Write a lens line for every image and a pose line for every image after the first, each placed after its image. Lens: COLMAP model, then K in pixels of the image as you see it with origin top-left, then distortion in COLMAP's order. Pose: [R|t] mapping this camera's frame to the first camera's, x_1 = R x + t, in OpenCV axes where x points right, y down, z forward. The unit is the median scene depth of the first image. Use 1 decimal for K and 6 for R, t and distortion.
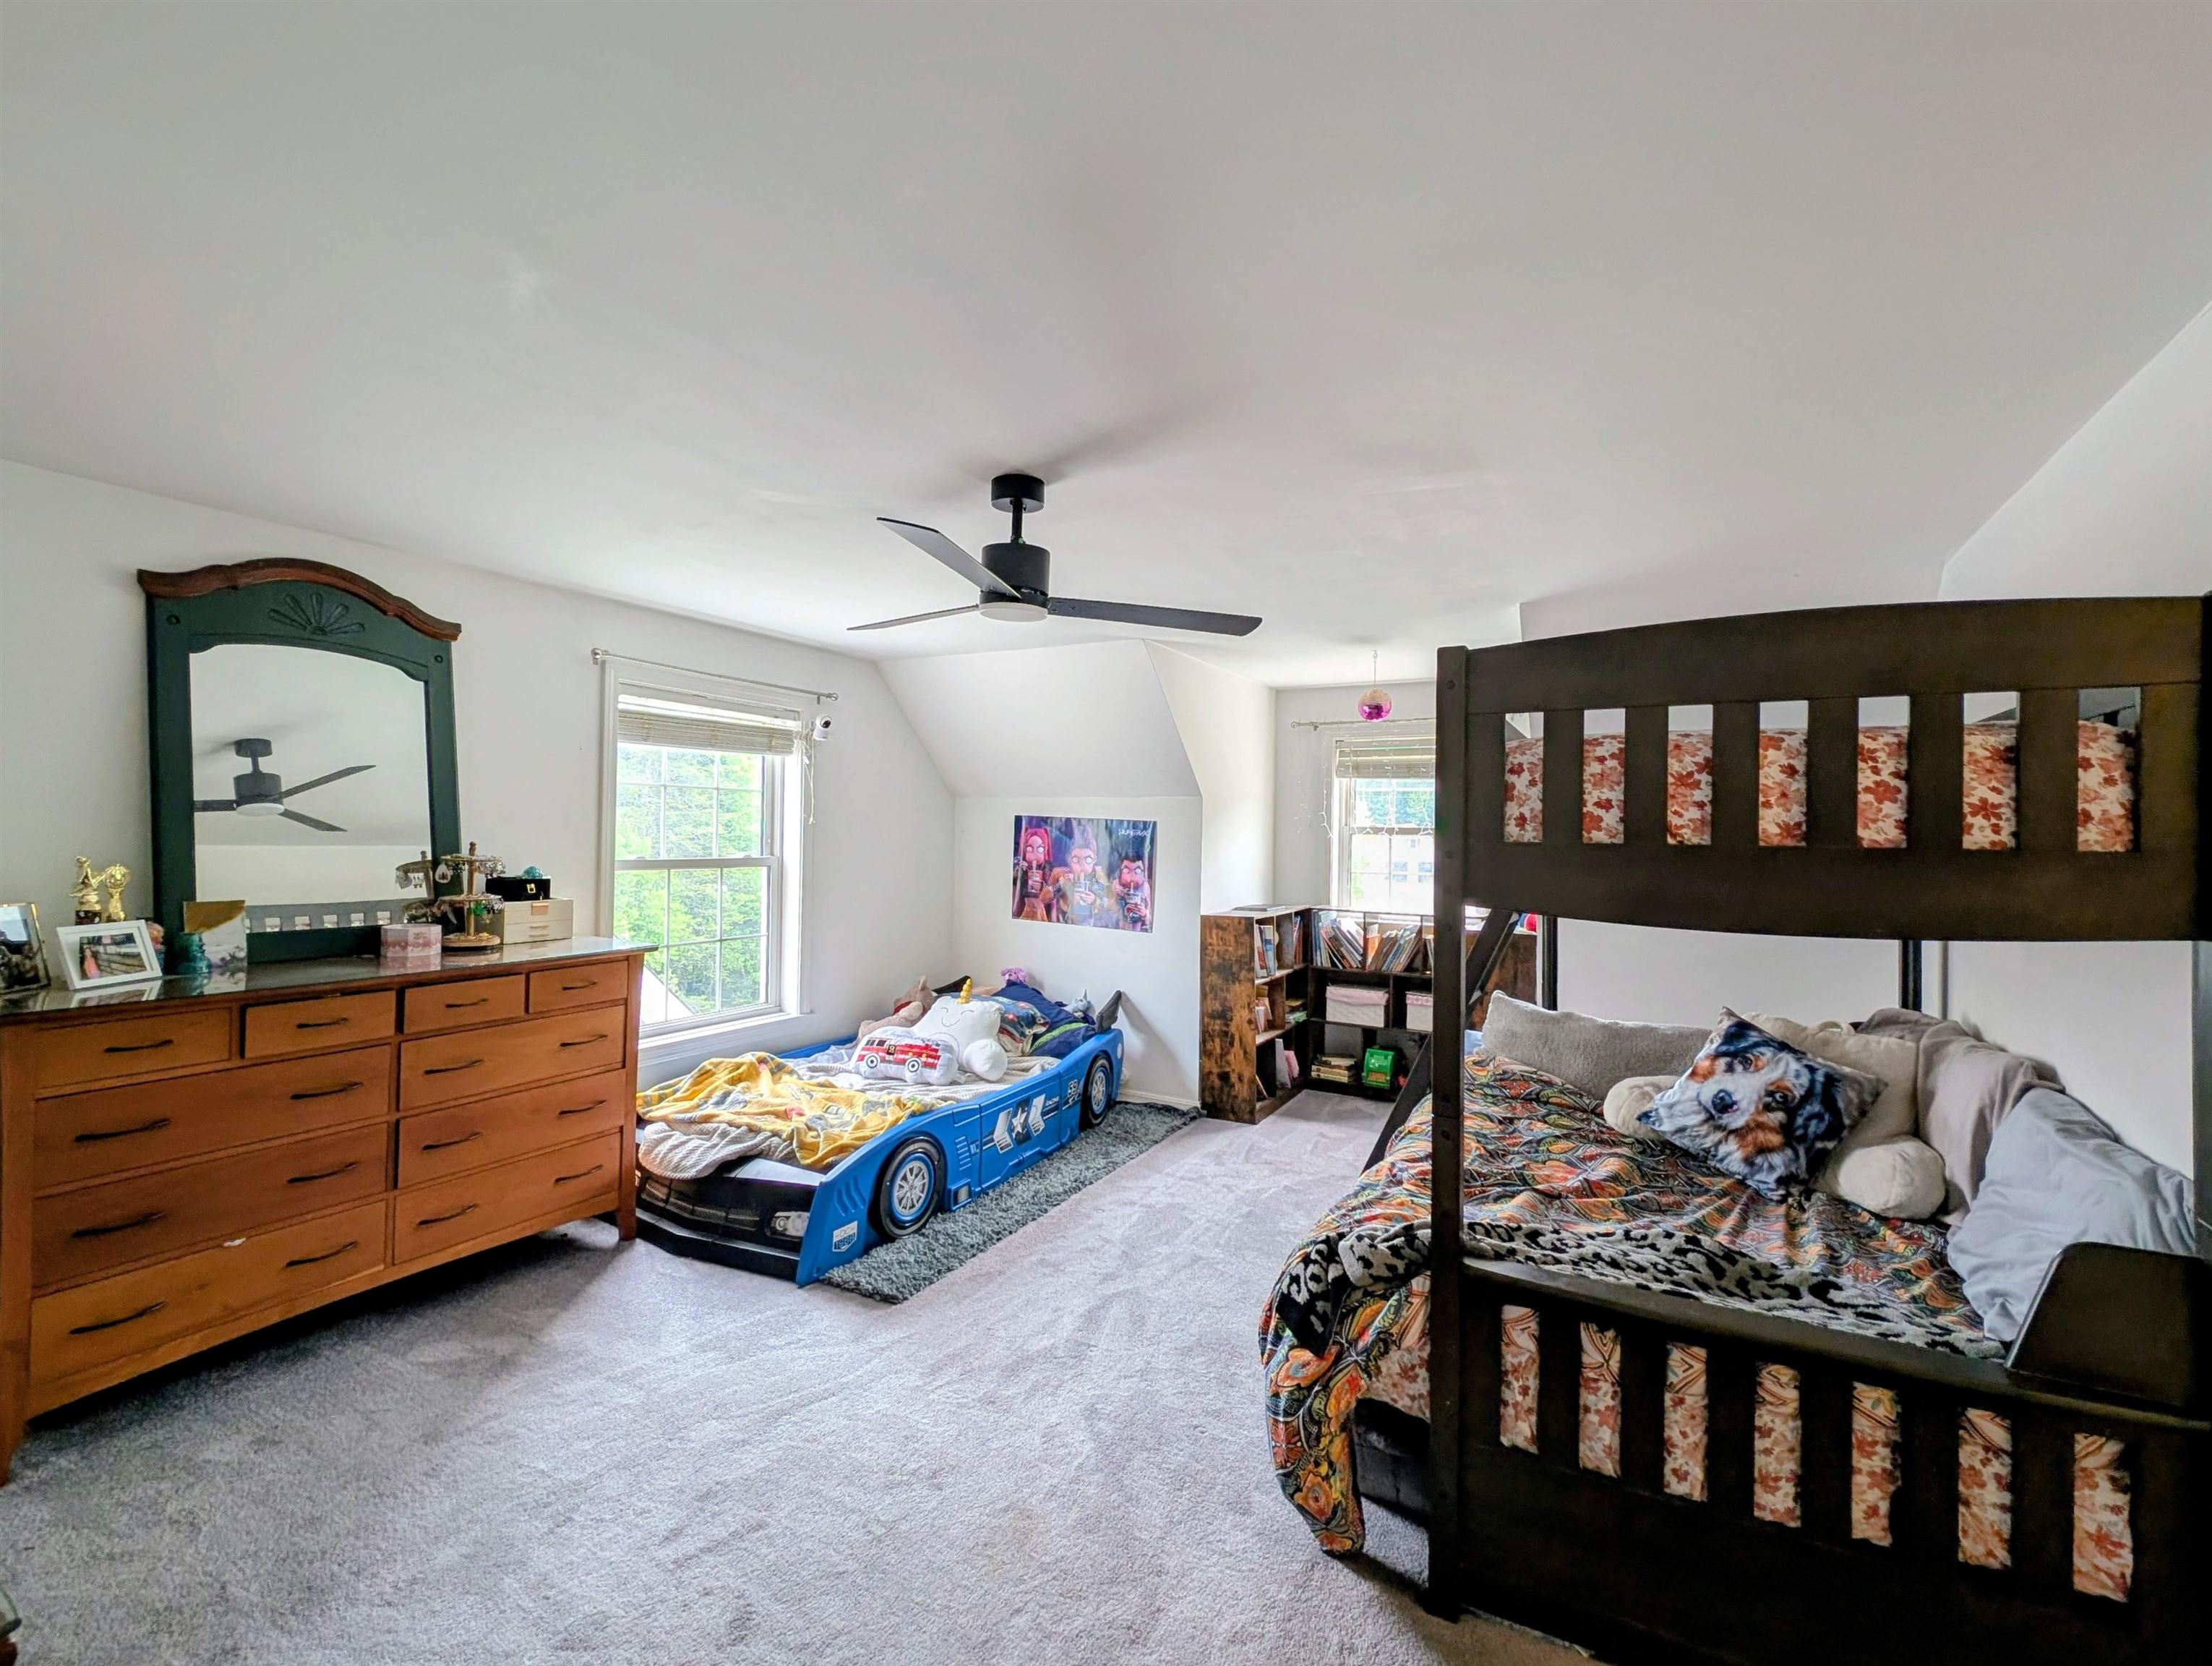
lens RADIAL K [[997.9, 0, 1106.0], [0, 997.9, 835.8], [0, 0, 1]] dist [0.034399, -0.016326]
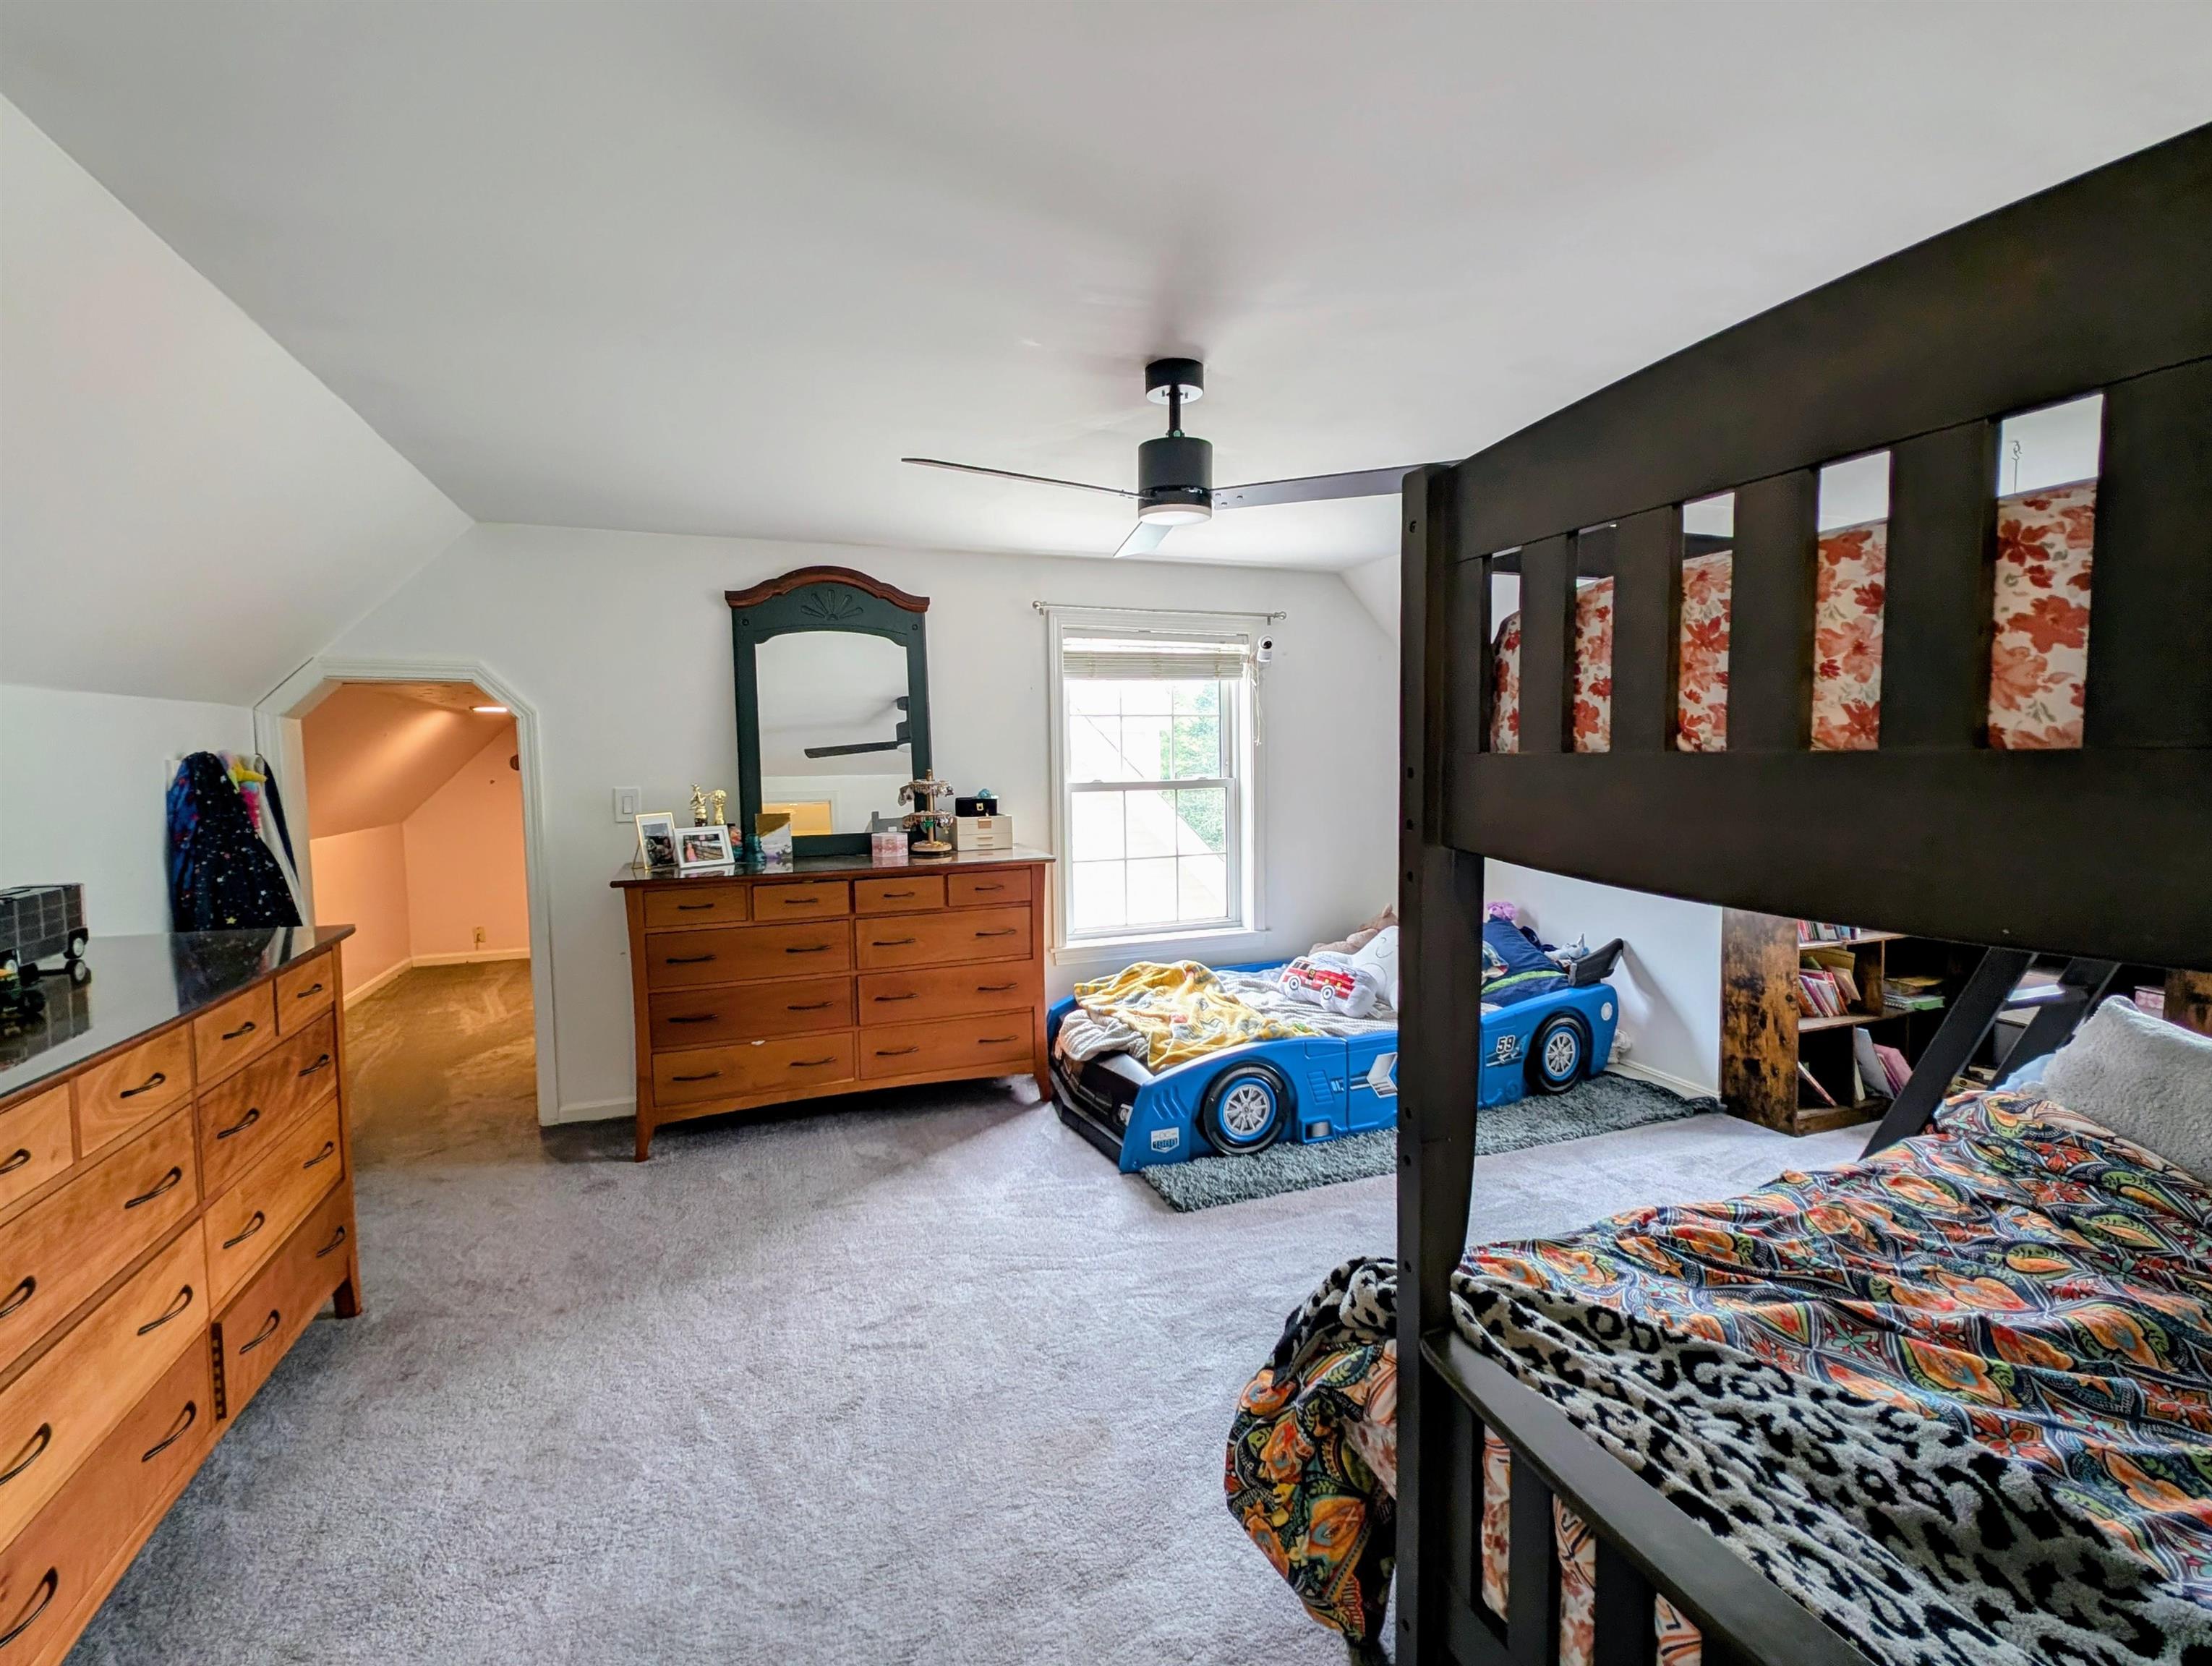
lens RADIAL K [[997.7, 0, 1106.0], [0, 997.7, 835.8], [0, 0, 1]] dist [0.034399, -0.016326]
pose [[0.756594, 0.028401, -0.653268, 0.357455], [0.024608, 0.997112, 0.071850, 0.003627], [0.653422, -0.070437, 0.753710, 0.183125]]
